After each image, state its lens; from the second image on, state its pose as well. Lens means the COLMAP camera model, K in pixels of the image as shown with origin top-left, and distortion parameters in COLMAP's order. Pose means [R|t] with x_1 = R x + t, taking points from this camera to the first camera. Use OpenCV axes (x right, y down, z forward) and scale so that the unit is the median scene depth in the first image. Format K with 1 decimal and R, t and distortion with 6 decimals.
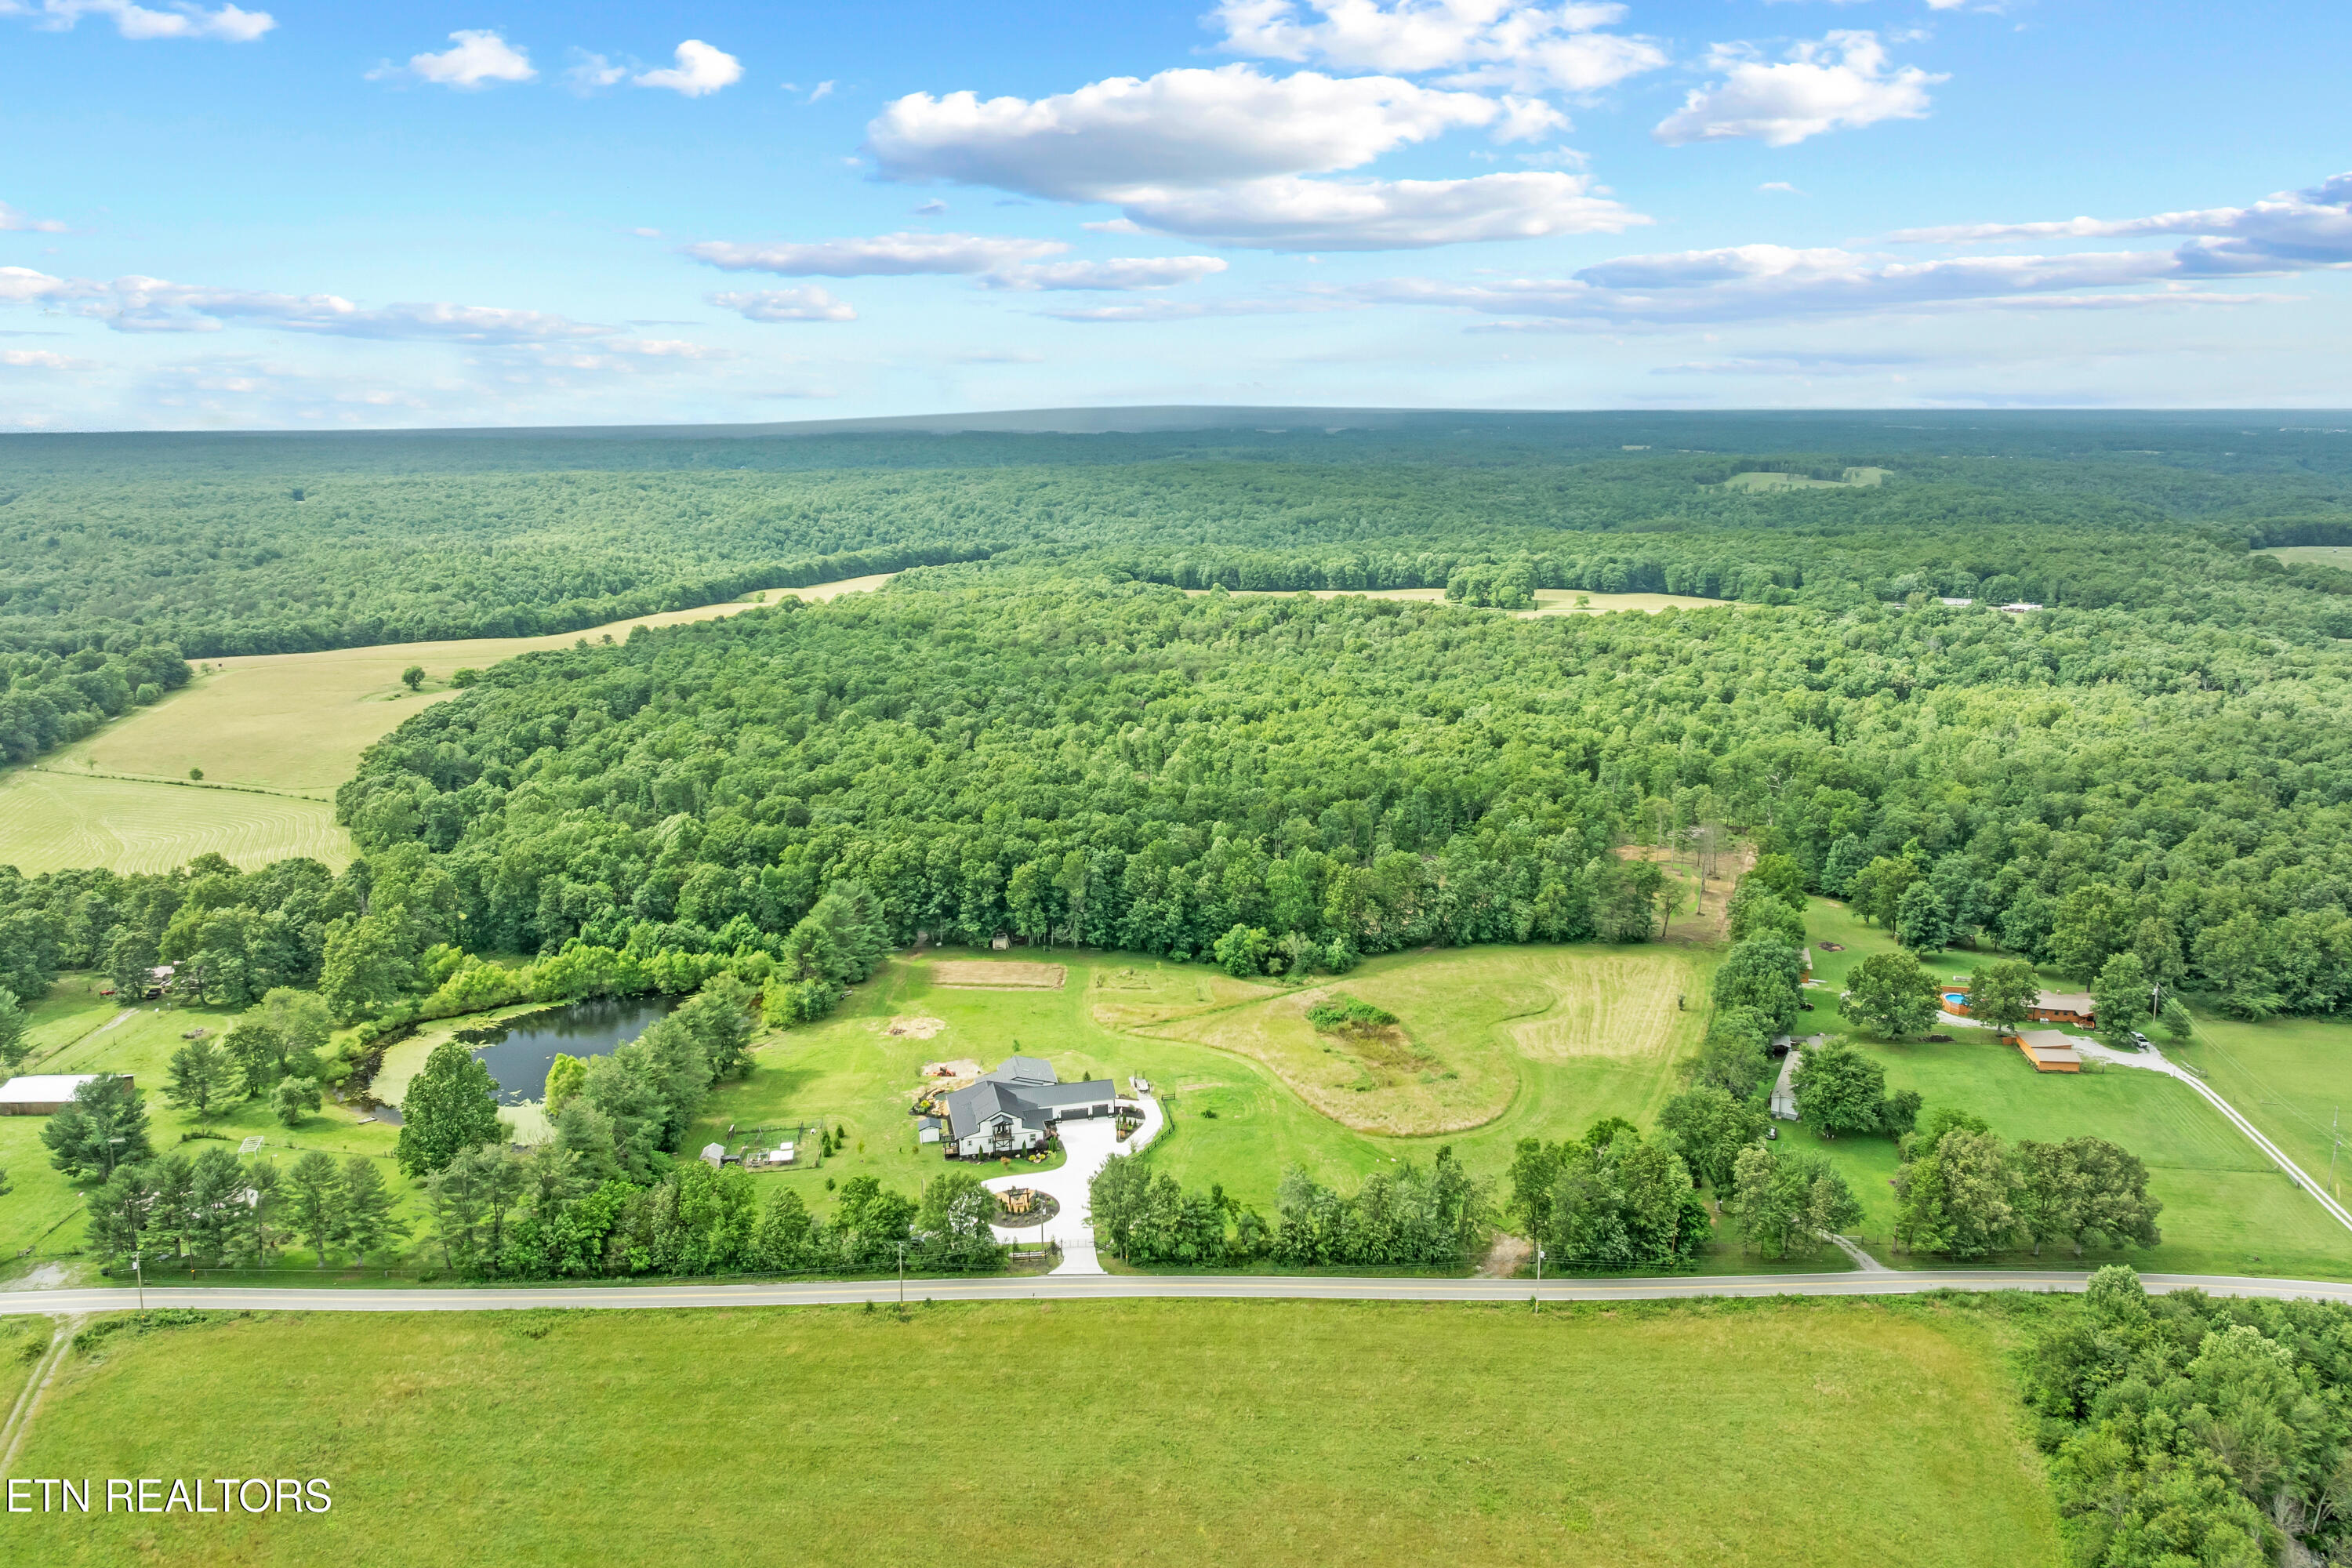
lens RADIAL K [[1675.3, 0, 1210.4], [0, 1675.3, 725.5], [0, 0, 1]] dist [-0.041437, 0.004405]
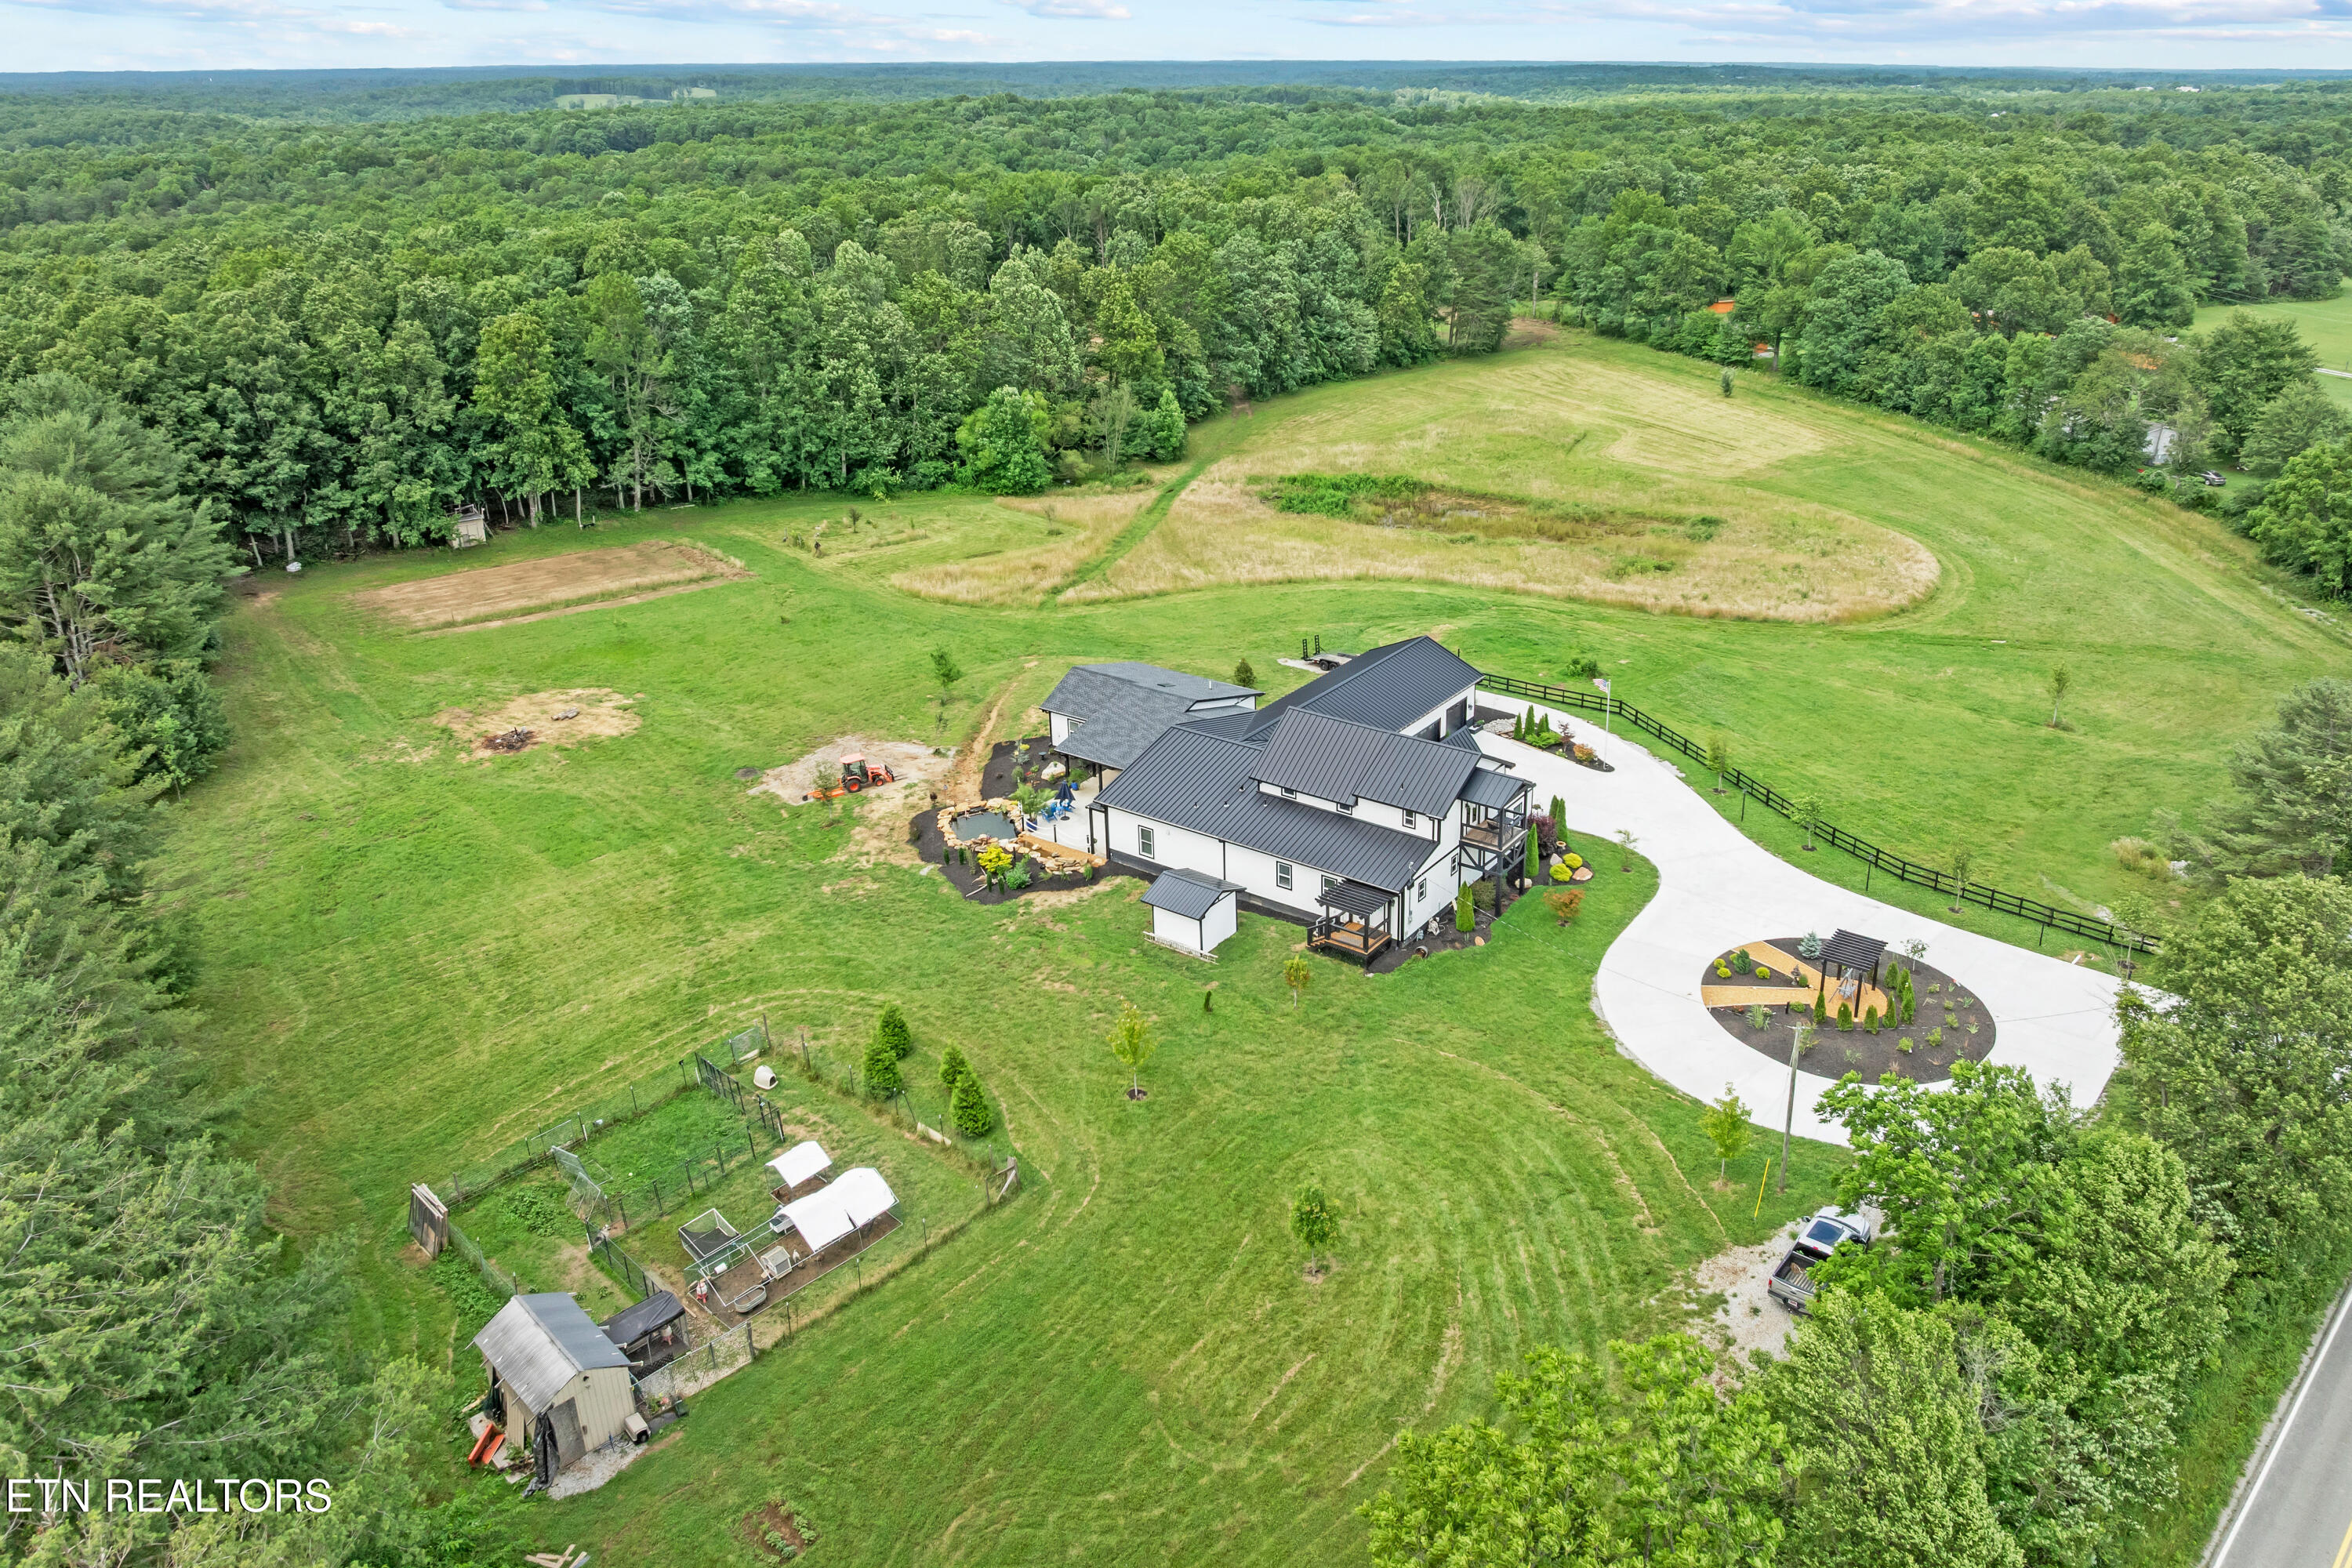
lens RADIAL K [[1654.1, 0, 1212.6], [0, 1654.1, 745.1], [0, 0, 1]] dist [-0.039768, 0.004169]
pose [[0.749108, -0.256075, 0.610953, -0.224815], [0.134665, 0.961874, 0.238043, 0.100281], [-0.648616, -0.096045, 0.755031, 0.530652]]
